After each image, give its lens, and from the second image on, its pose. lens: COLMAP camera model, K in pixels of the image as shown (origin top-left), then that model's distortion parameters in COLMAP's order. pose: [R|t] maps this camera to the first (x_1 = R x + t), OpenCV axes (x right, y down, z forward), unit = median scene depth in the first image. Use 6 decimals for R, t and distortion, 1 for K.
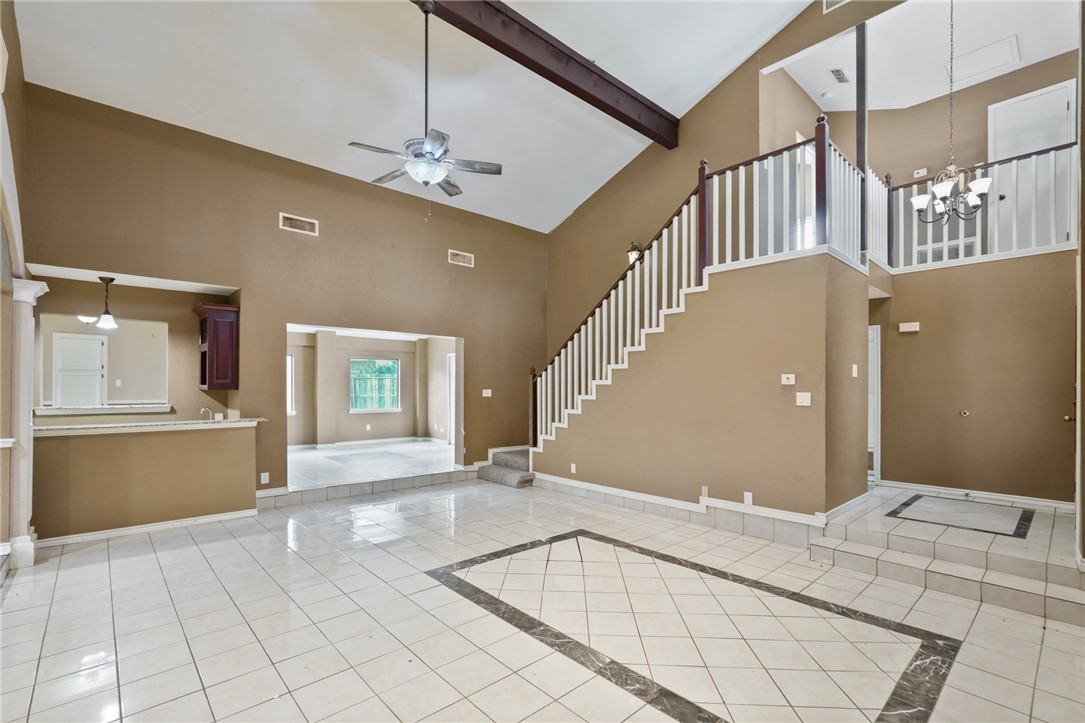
lens RADIAL K [[492.6, 0, 543.3], [0, 492.6, 386.0], [0, 0, 1]] dist [-0.009008, 0.000866]
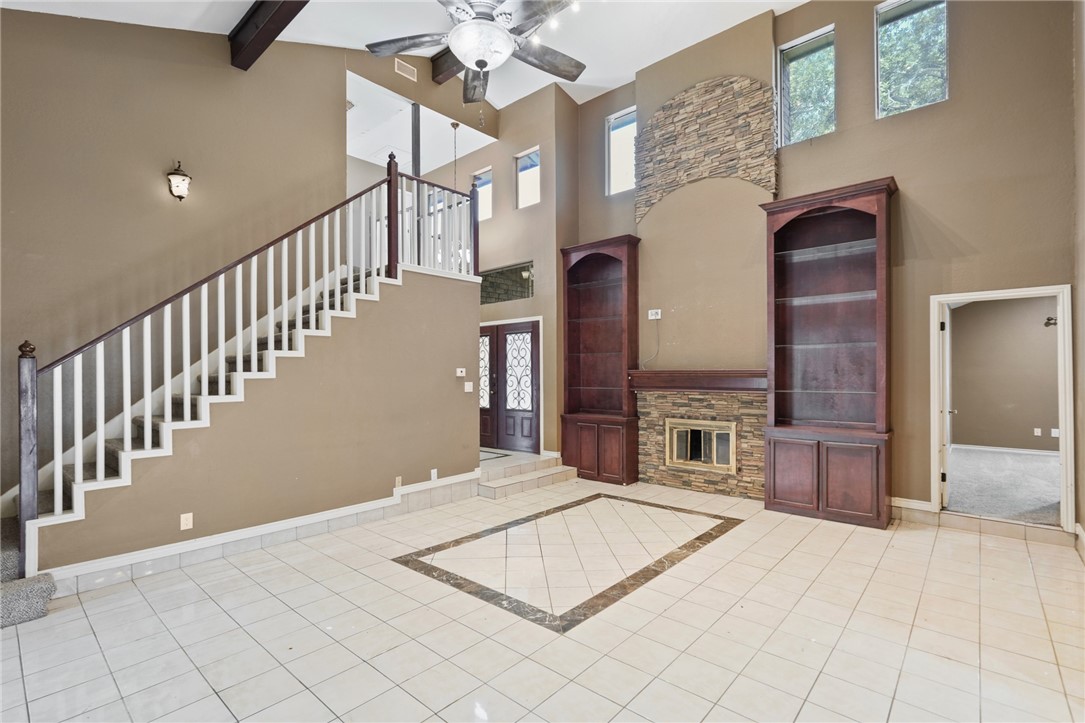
lens RADIAL K [[492.6, 0, 543.6], [0, 492.6, 370.5], [0, 0, 1]] dist [-0.009008, 0.000866]
pose [[-0.107784, 0.002199, 0.994172, -0.800369], [0.001229, 0.999997, -0.002079, -0.014845], [-0.994174, 0.000998, -0.107787, 0.905105]]
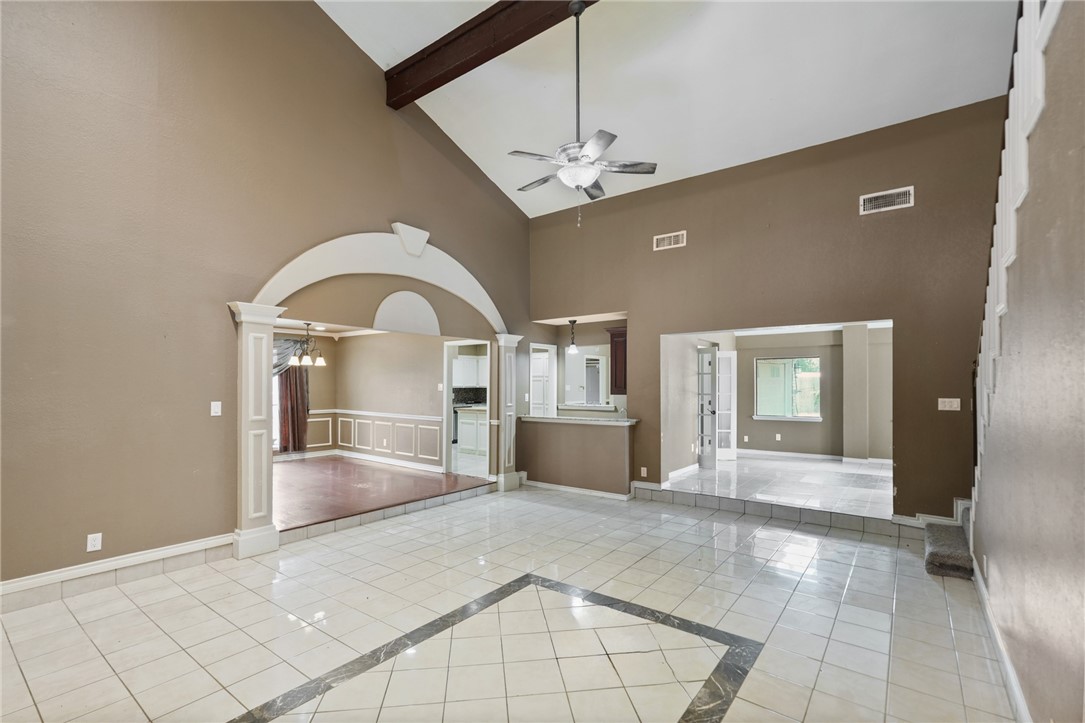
lens RADIAL K [[492.6, 0, 544.2], [0, 492.6, 384.0], [0, 0, 1]] dist [-0.009008, 0.000866]
pose [[0.176883, -0.008265, -0.984197, 0.650112], [0.004170, 0.999962, -0.007648, -0.013189], [0.984223, -0.002752, 0.176911, 0.694183]]
